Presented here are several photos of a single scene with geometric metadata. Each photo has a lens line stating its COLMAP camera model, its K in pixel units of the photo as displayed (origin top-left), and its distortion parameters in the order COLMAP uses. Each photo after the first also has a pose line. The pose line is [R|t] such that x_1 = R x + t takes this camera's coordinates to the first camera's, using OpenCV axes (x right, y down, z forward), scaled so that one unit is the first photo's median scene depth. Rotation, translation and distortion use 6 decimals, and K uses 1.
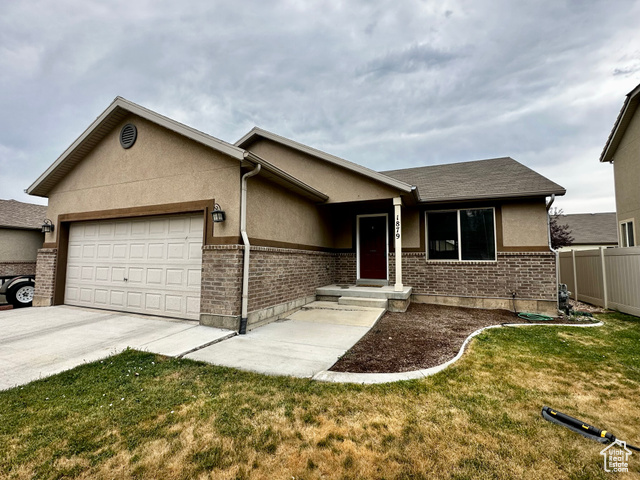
lens RADIAL K [[280.9, 0, 320.1], [0, 280.9, 240.2], [0, 0, 1]] dist [-0.000905, -0.001759]
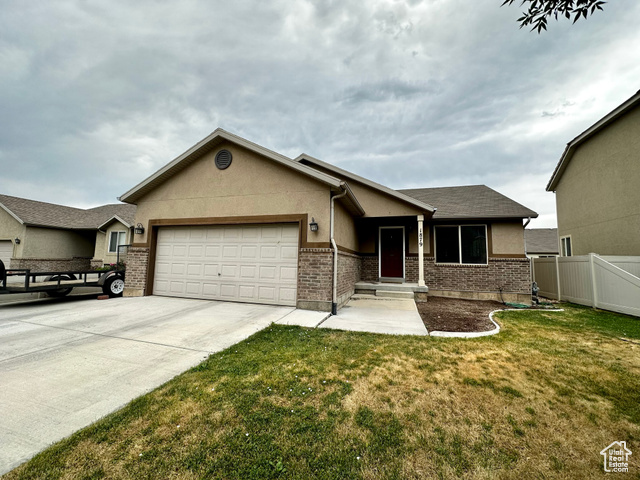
lens RADIAL K [[254.5, 0, 319.8], [0, 254.5, 240.1], [0, 0, 1]] dist [-0.001471, 0.000225]
pose [[0.994717, 0.025639, 0.099399, -0.317680], [-0.023814, 0.999526, -0.019499, 0.000258], [-0.099852, 0.017029, 0.994857, -0.145520]]
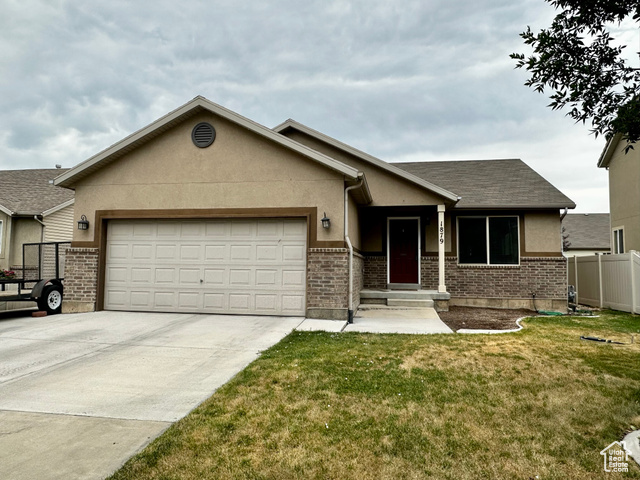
lens RADIAL K [[436.2, 0, 318.8], [0, 436.2, 238.3], [0, 0, 1]] dist [0.006558, -0.013535]
pose [[0.973828, 0.020015, 0.226401, -0.556170], [-0.020924, 0.999780, 0.001615, -0.017996], [-0.226319, -0.006310, 0.974033, -0.512916]]
